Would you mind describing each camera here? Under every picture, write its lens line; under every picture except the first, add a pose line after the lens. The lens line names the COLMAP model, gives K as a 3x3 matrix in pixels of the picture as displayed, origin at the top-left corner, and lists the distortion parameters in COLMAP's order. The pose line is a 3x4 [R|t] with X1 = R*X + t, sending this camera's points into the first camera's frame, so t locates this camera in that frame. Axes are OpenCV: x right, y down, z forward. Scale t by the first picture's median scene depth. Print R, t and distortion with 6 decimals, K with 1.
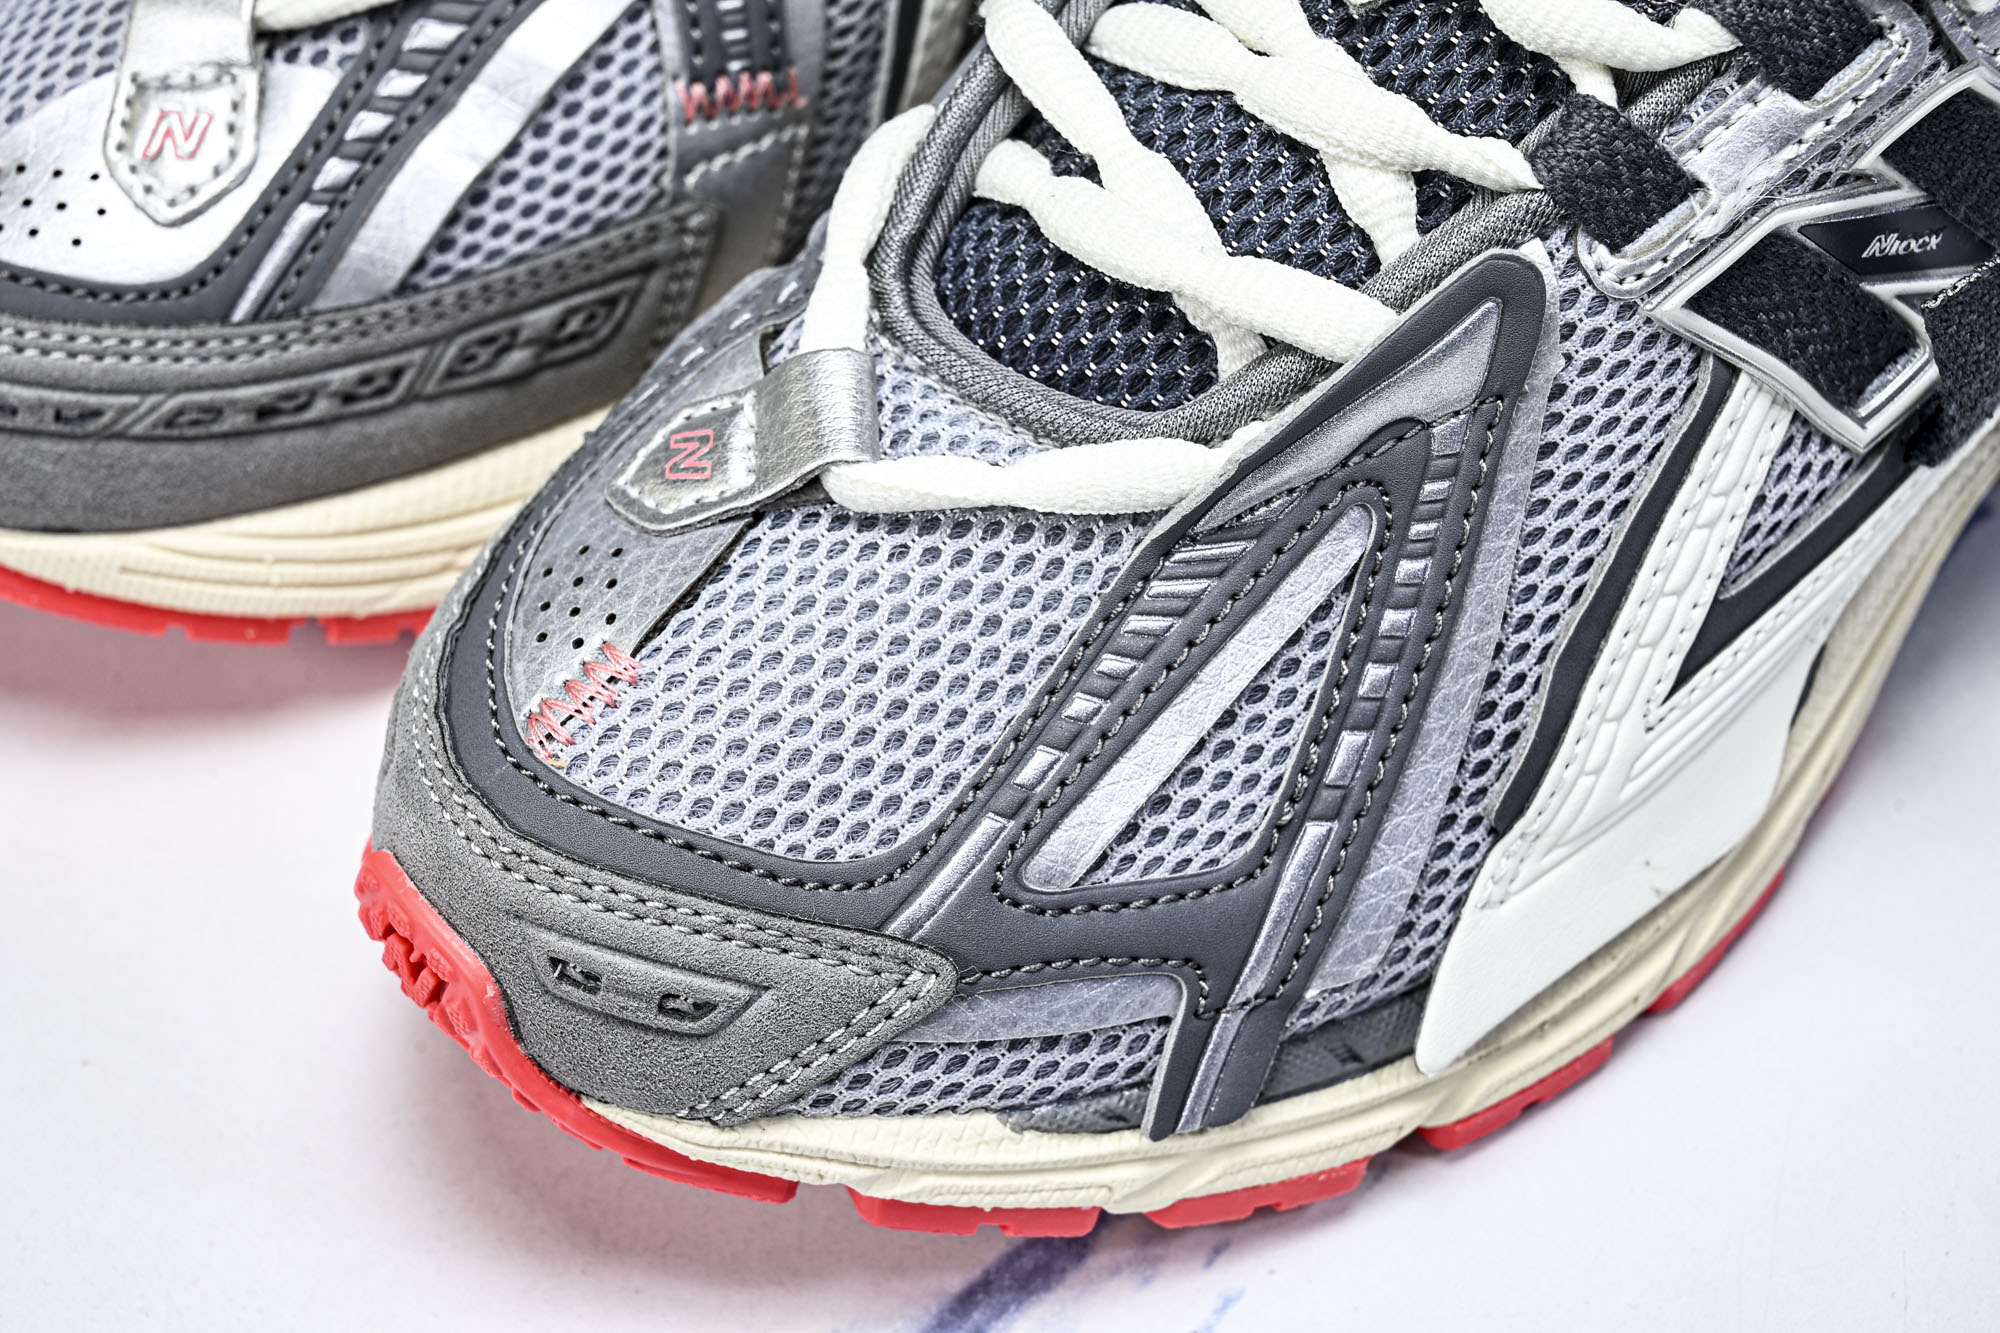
lens RADIAL K [[4033.1, 0, 1000.0], [0, 4033.1, 666.5], [0, 0, 1]] dist [0.061160, -0.231213]
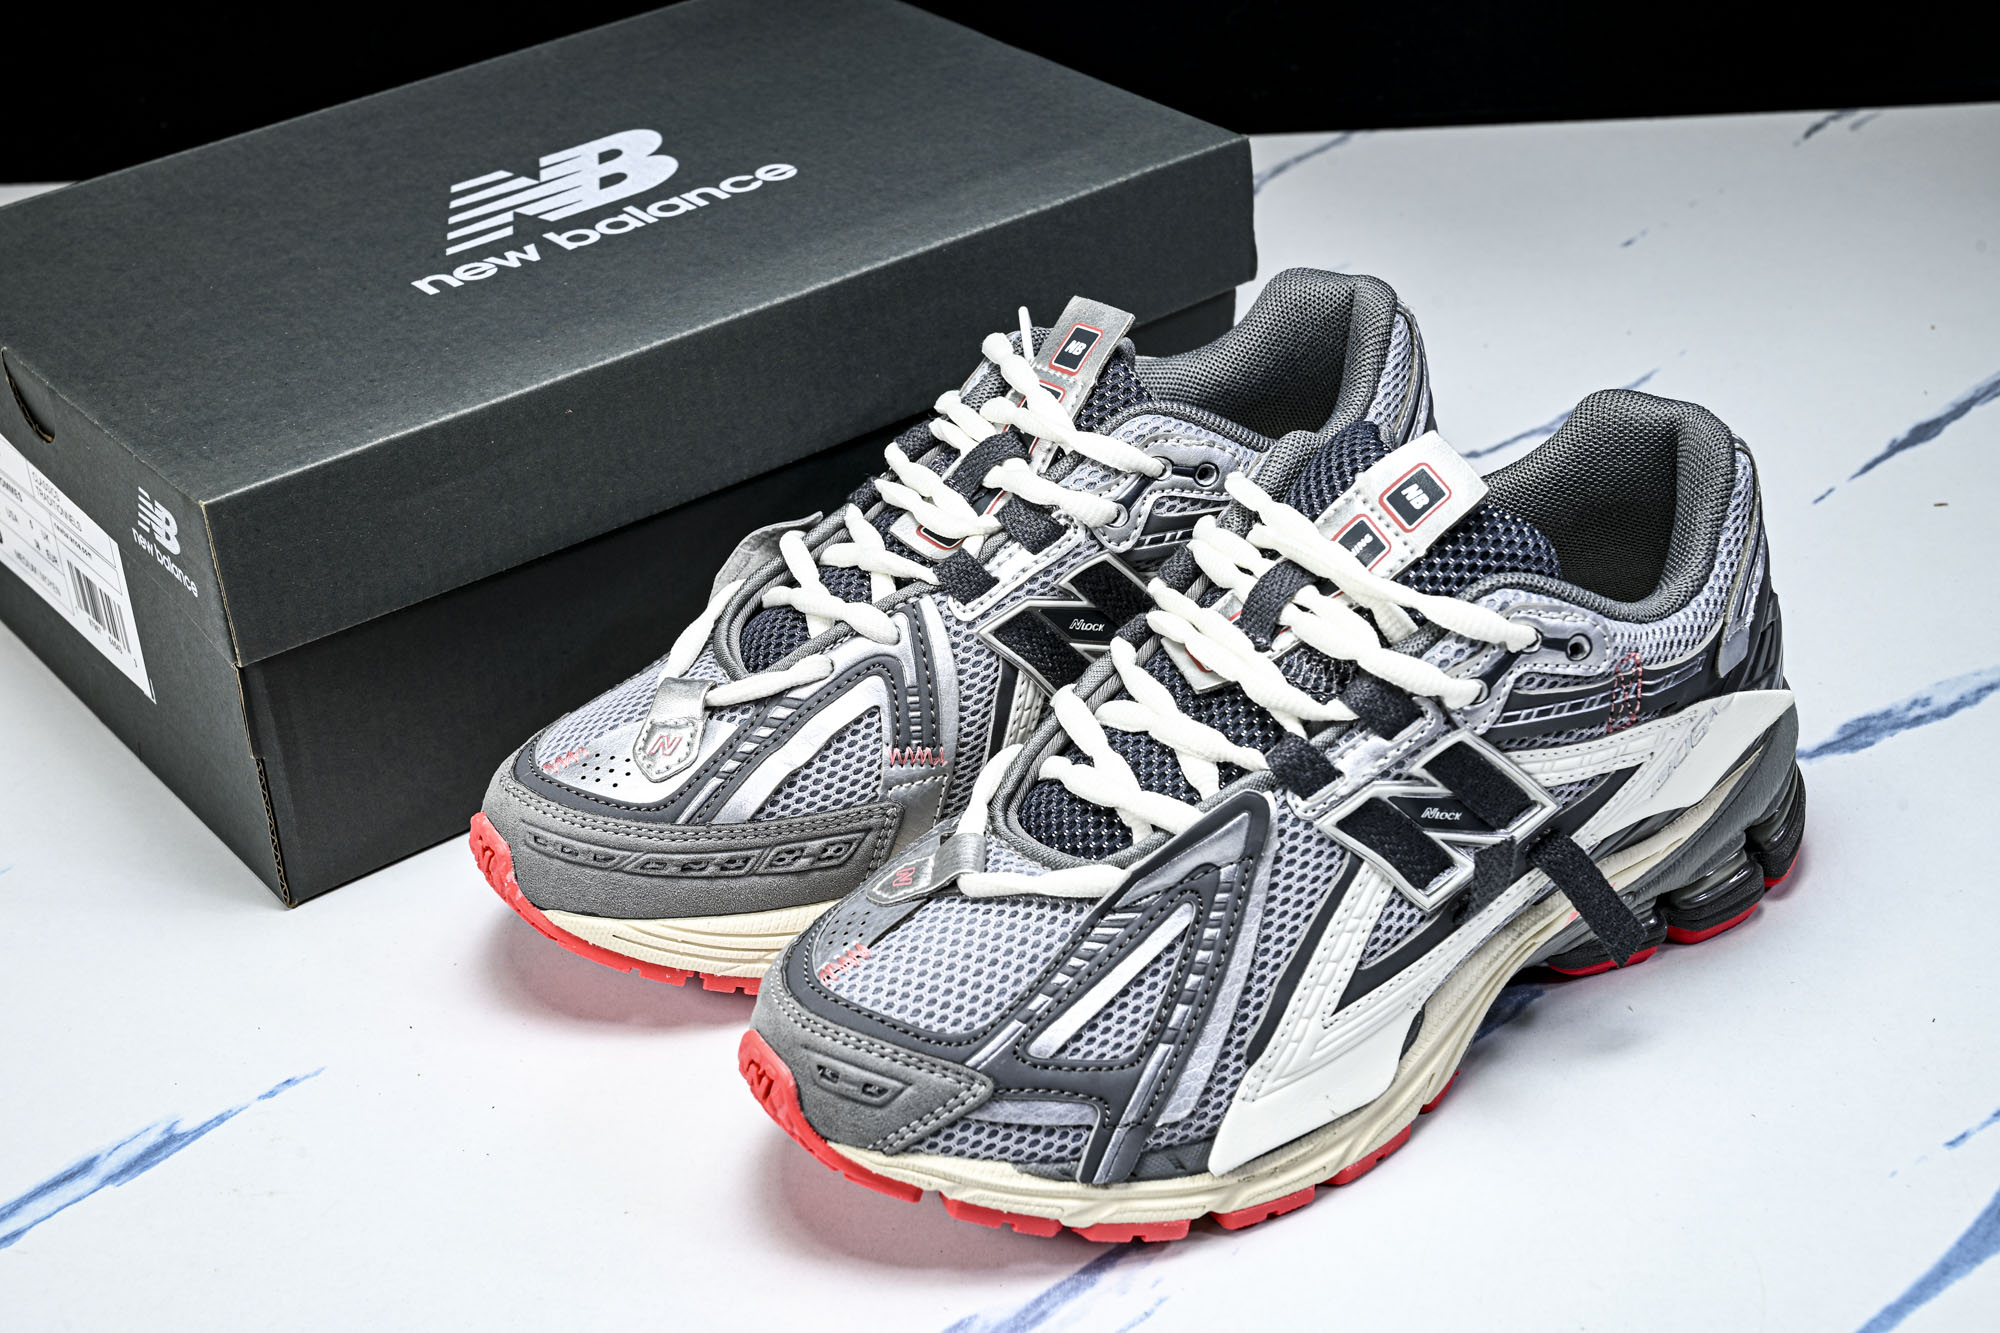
lens RADIAL K [[2991.4, 0, 1000.0], [0, 2991.4, 666.5], [0, 0, 1]] dist [0.168996, -0.013411]
pose [[0.992735, 0.048295, -0.110206, 0.162551], [-0.079534, 0.950669, -0.299837, 0.347805], [0.090289, 0.306423, 0.947604, -0.653963]]
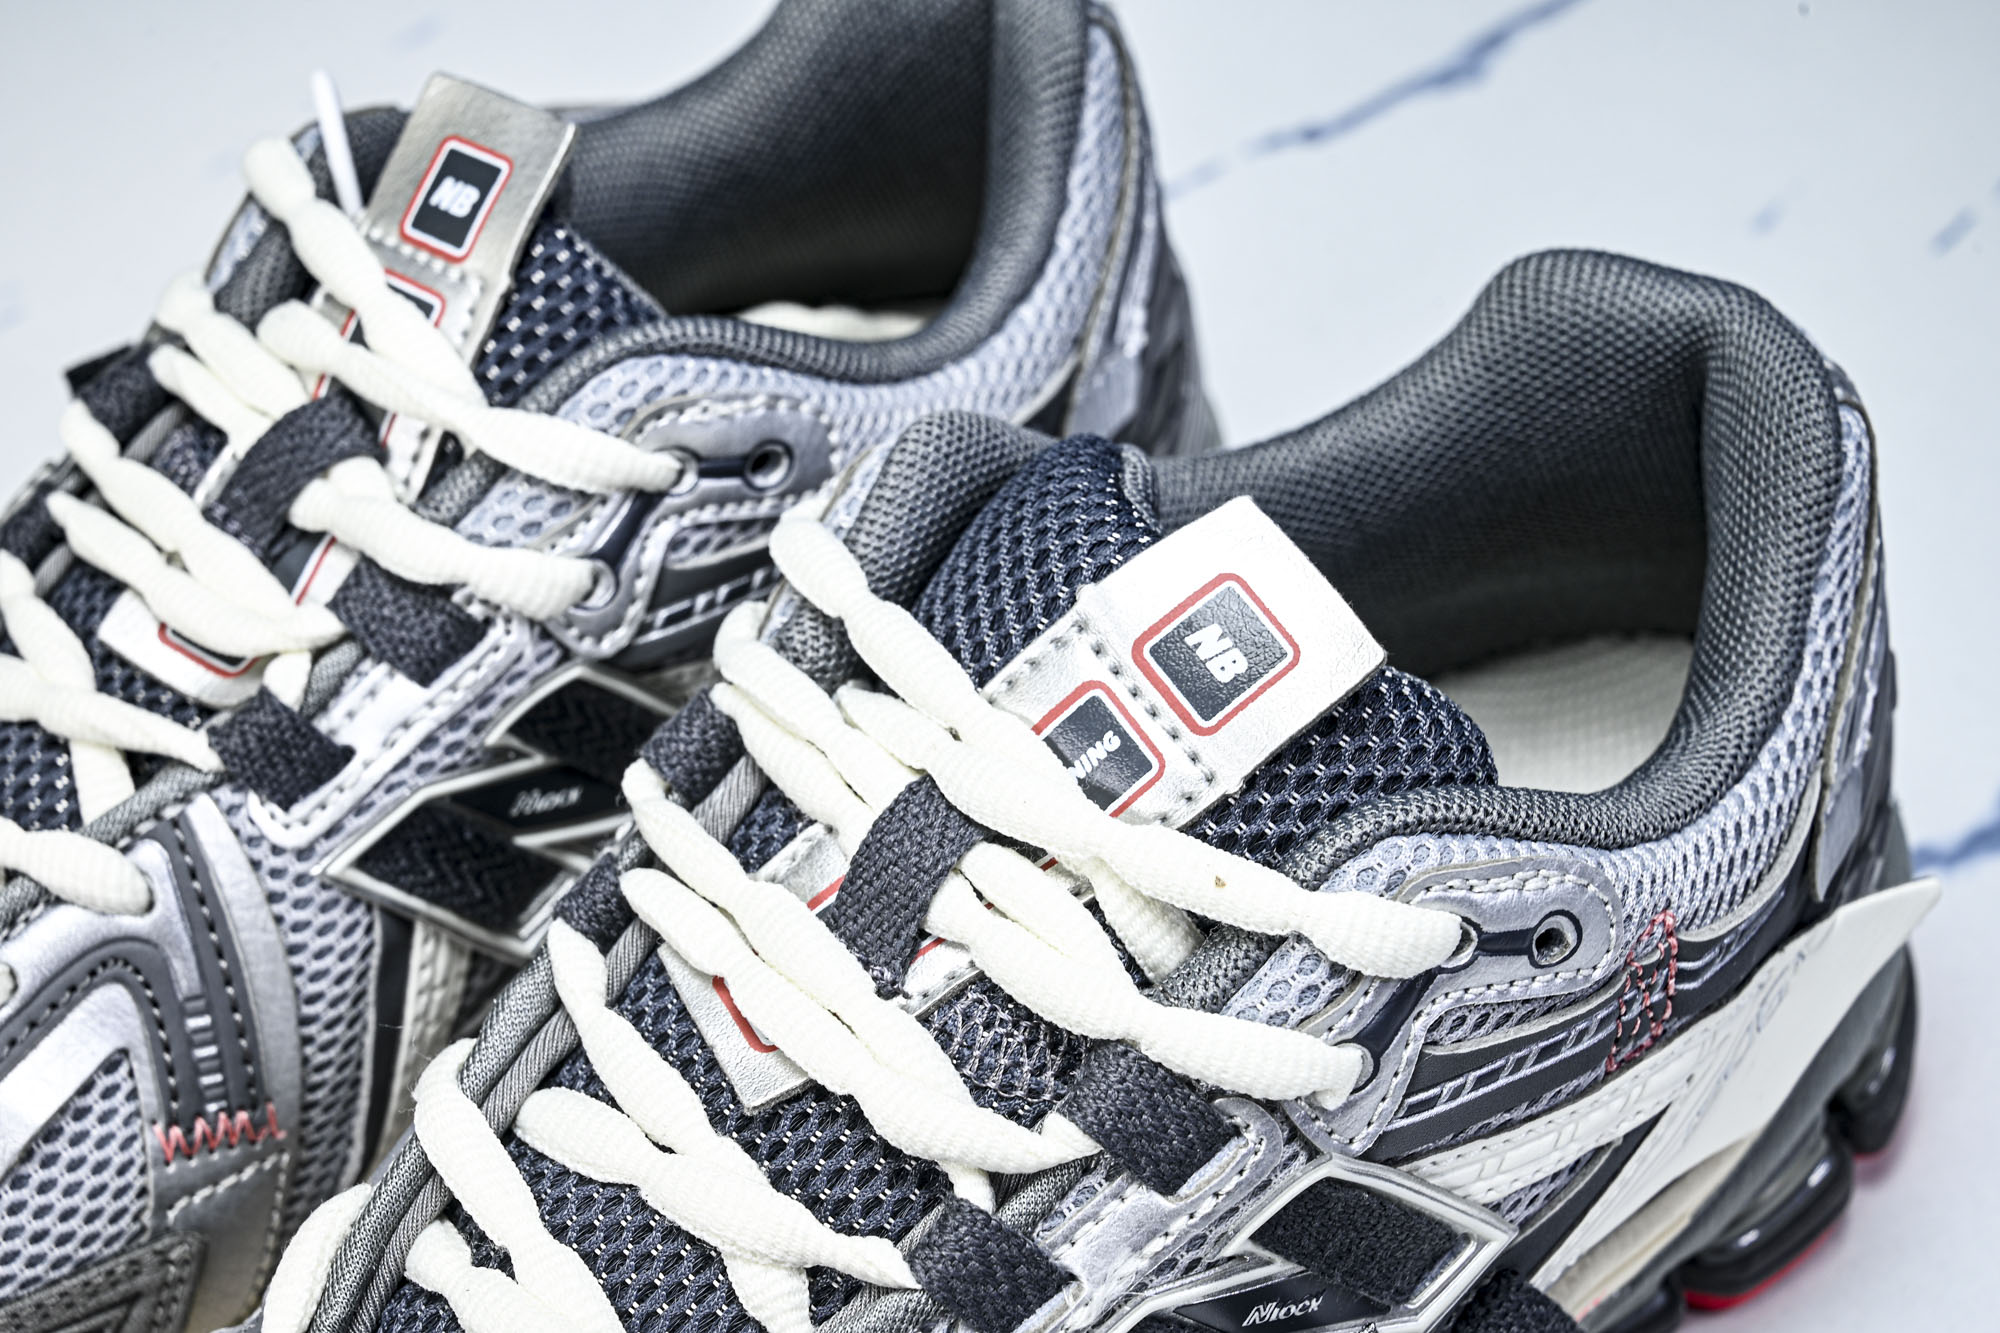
lens RADIAL K [[4033.1, 0, 1000.0], [0, 4033.1, 666.5], [0, 0, 1]] dist [0.061160, -0.231213]
pose [[0.999527, -0.017990, 0.024958, 0.128639], [0.020766, 0.993051, -0.115836, -0.153601], [-0.022701, 0.116299, 0.992955, -0.065857]]
